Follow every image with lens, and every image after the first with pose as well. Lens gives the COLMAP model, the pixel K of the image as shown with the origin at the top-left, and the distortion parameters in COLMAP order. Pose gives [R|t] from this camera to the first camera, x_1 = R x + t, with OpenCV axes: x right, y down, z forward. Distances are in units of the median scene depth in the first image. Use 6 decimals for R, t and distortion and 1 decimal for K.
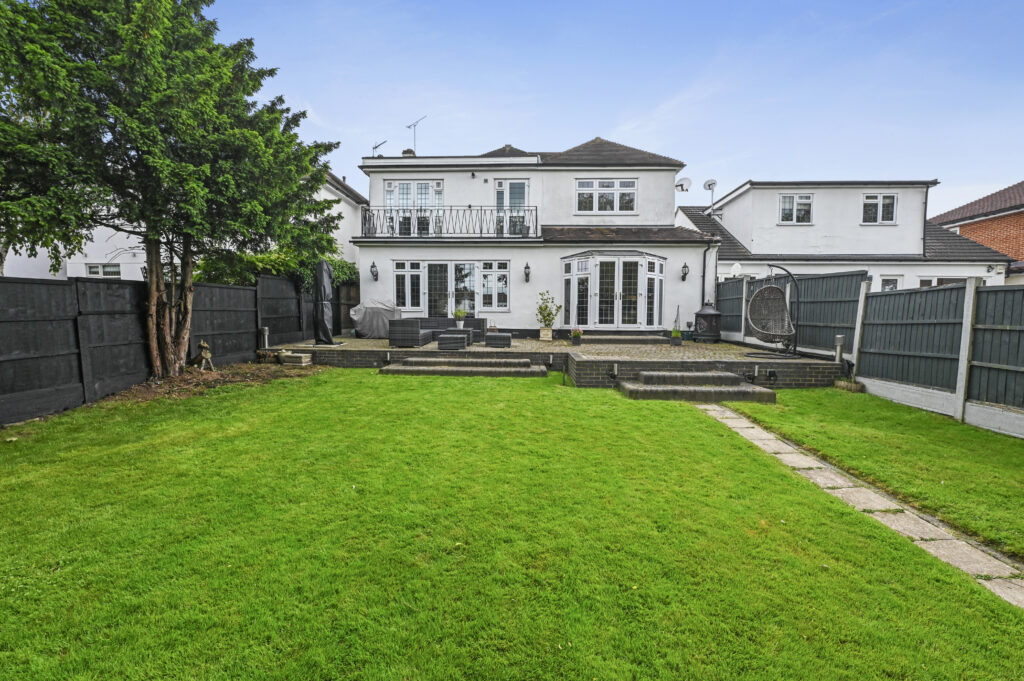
lens RADIAL K [[409.8, 0, 517.9], [0, 409.8, 342.9], [0, 0, 1]] dist [-0.001250, 0.000086]
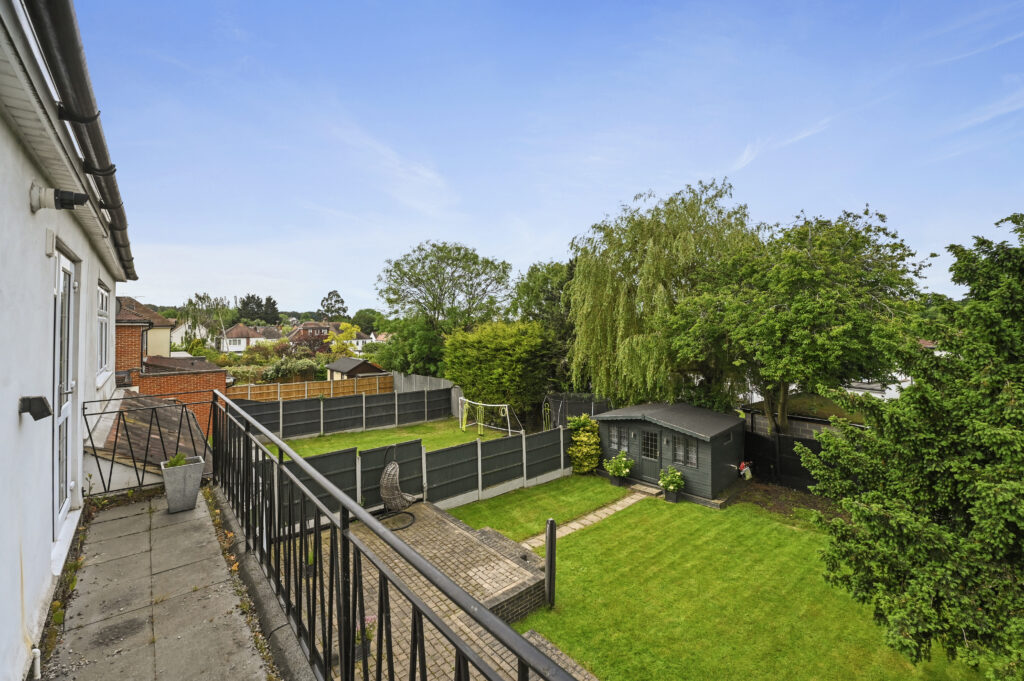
lens RADIAL K [[420.7, 0, 514.7], [0, 420.7, 312.6], [0, 0, 1]] dist [-0.014816, -0.000186]
pose [[-0.658614, 0.030705, 0.751854, -0.873028], [0.060531, 0.998091, 0.012264, -0.881566], [-0.750042, 0.053588, -0.659216, 2.333003]]
